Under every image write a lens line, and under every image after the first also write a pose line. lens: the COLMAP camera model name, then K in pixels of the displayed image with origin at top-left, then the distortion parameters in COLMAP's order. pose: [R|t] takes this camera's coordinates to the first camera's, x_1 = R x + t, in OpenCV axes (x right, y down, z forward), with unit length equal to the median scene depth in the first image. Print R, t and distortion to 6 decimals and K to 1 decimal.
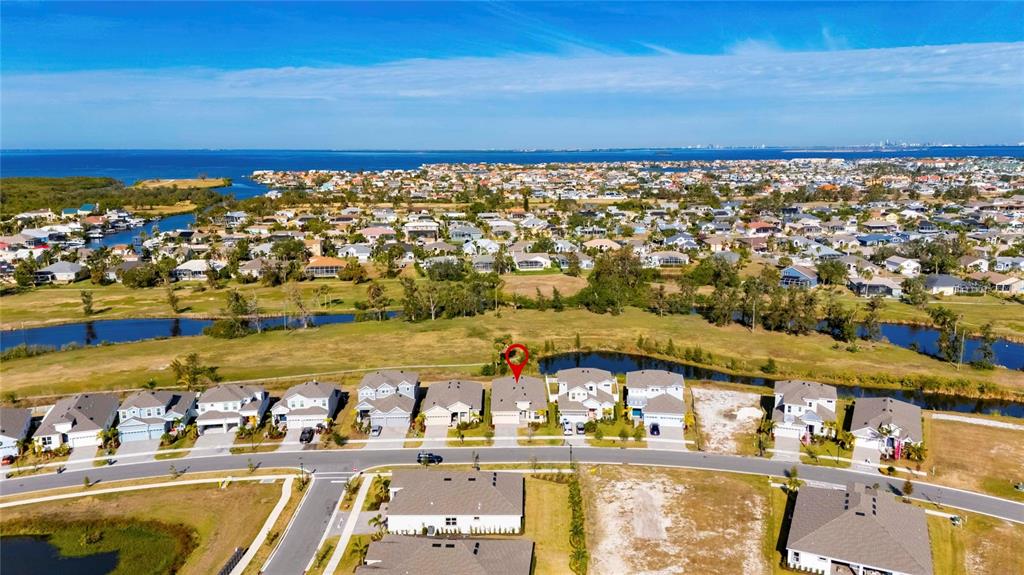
lens RADIAL K [[749.6, 0, 515.5], [0, 749.6, 288.5], [0, 0, 1]] dist [0.082700, -0.086319]
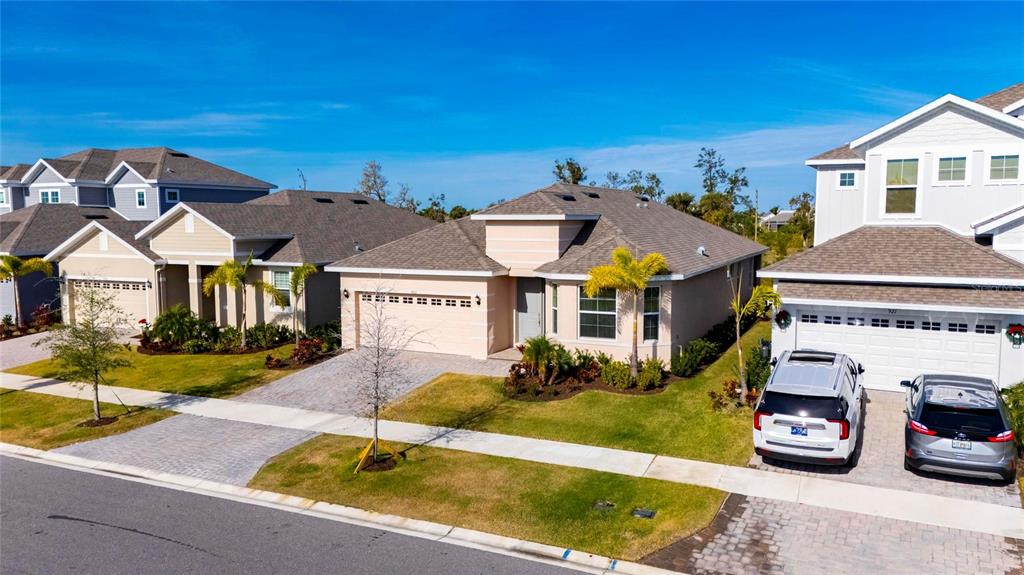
lens RADIAL K [[749.6, 0, 515.5], [0, 749.6, 288.5], [0, 0, 1]] dist [0.082700, -0.086319]
pose [[0.899047, 0.044539, -0.435582, 0.057314], [-0.085931, 0.993415, -0.075784, 0.133273], [0.429338, 0.105564, 0.896953, 0.653754]]
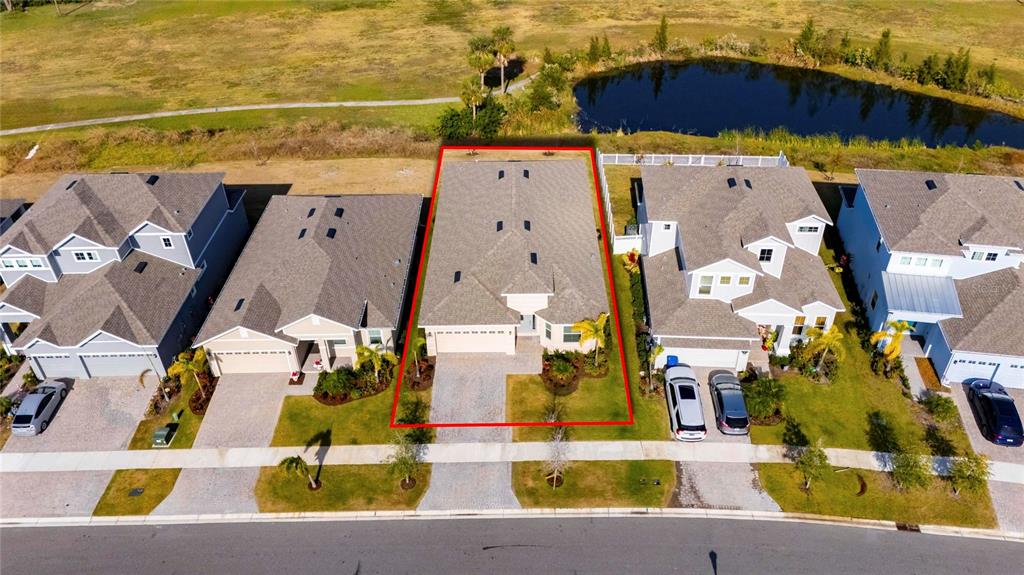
lens RADIAL K [[749.6, 0, 515.5], [0, 749.6, 288.5], [0, 0, 1]] dist [0.082700, -0.086319]
pose [[0.999629, 0.003378, -0.027011, 0.008180], [0.008467, 0.904469, 0.426455, 0.013681], [0.025872, -0.426525, 0.904106, 0.555891]]
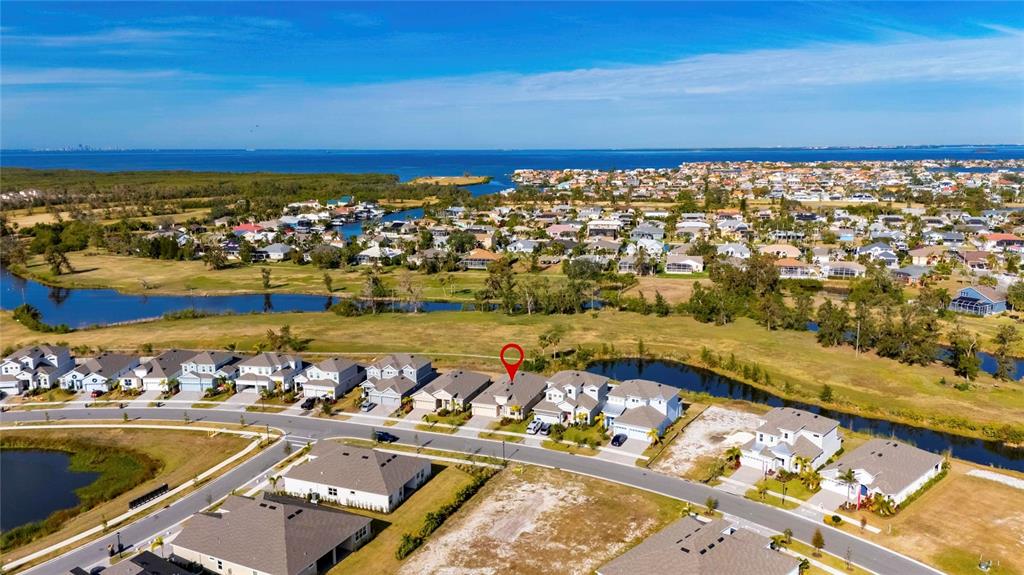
lens RADIAL K [[749.6, 0, 515.5], [0, 749.6, 288.5], [0, 0, 1]] dist [0.082700, -0.086319]
pose [[0.934184, 0.065136, -0.350794, 0.284654], [-0.064537, 0.997825, 0.013413, -0.008085], [0.350905, 0.010108, 0.936356, 0.037961]]
